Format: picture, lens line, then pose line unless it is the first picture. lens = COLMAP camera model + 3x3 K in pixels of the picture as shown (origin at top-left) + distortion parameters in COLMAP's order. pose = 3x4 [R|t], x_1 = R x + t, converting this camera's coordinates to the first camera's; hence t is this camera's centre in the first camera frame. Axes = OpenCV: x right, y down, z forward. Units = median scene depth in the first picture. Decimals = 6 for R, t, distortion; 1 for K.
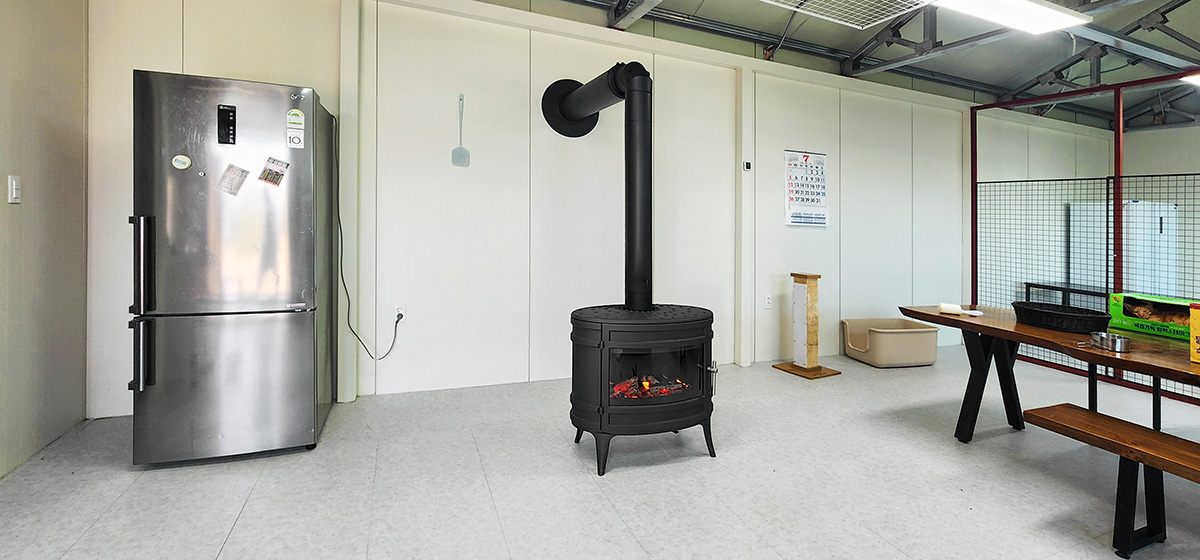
lens RADIAL K [[446.7, 0, 568.3], [0, 446.7, 225.7], [0, 0, 1]] dist [-0.002966, 0.000441]
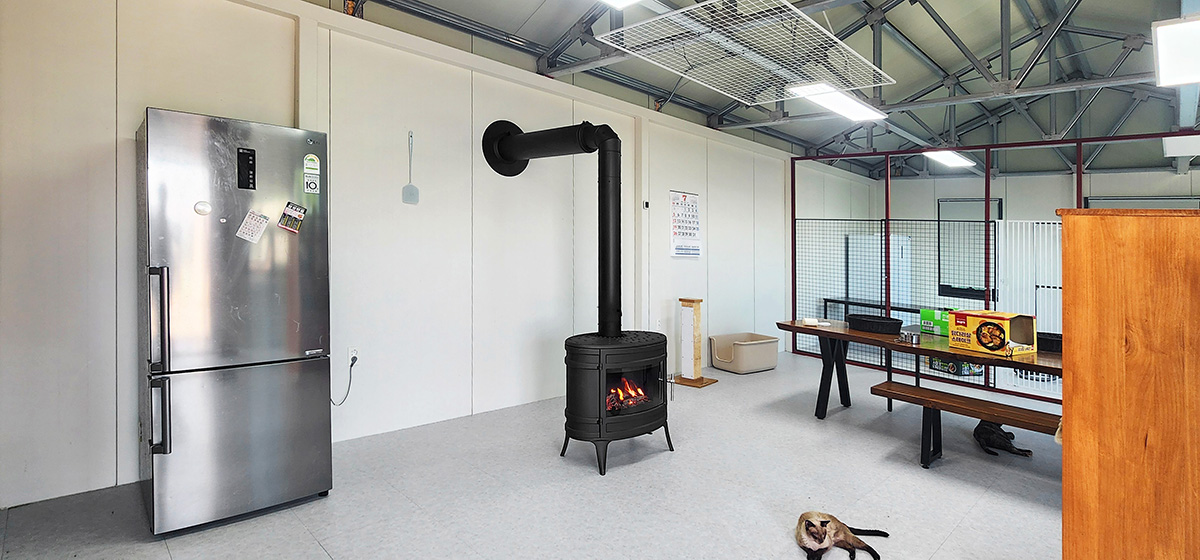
lens RADIAL K [[533.2, 0, 497.5], [0, 533.2, 241.4], [0, 0, 1]] dist [-0.004317, 0.001230]
pose [[0.950170, -0.003837, 0.311709, -0.451783], [0.005264, 0.999979, -0.003736, -0.046237], [-0.311688, 0.005191, 0.950170, -0.195368]]
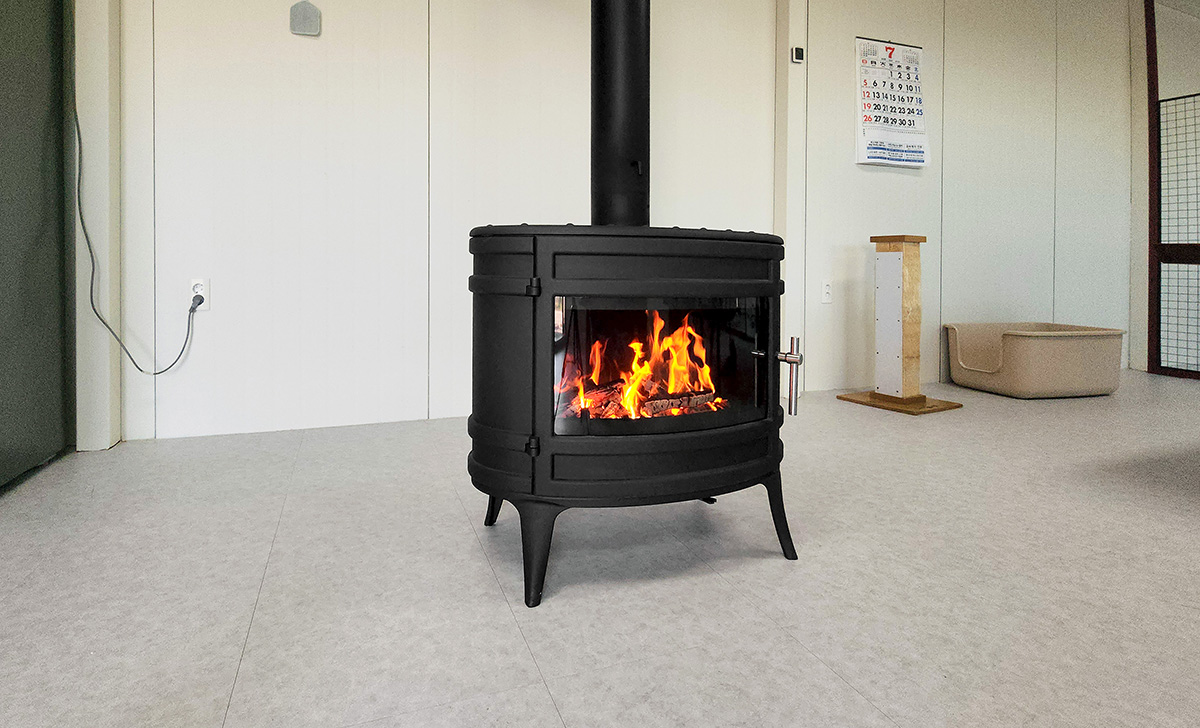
lens RADIAL K [[515.5, 0, 515.3], [0, 515.5, 277.2], [0, 0, 1]] dist [0.007099, -0.002723]
pose [[0.999834, -0.006659, -0.016978, 0.048470], [0.006893, 0.999882, 0.013756, 0.176343], [0.016885, -0.013871, 0.999761, 0.372679]]
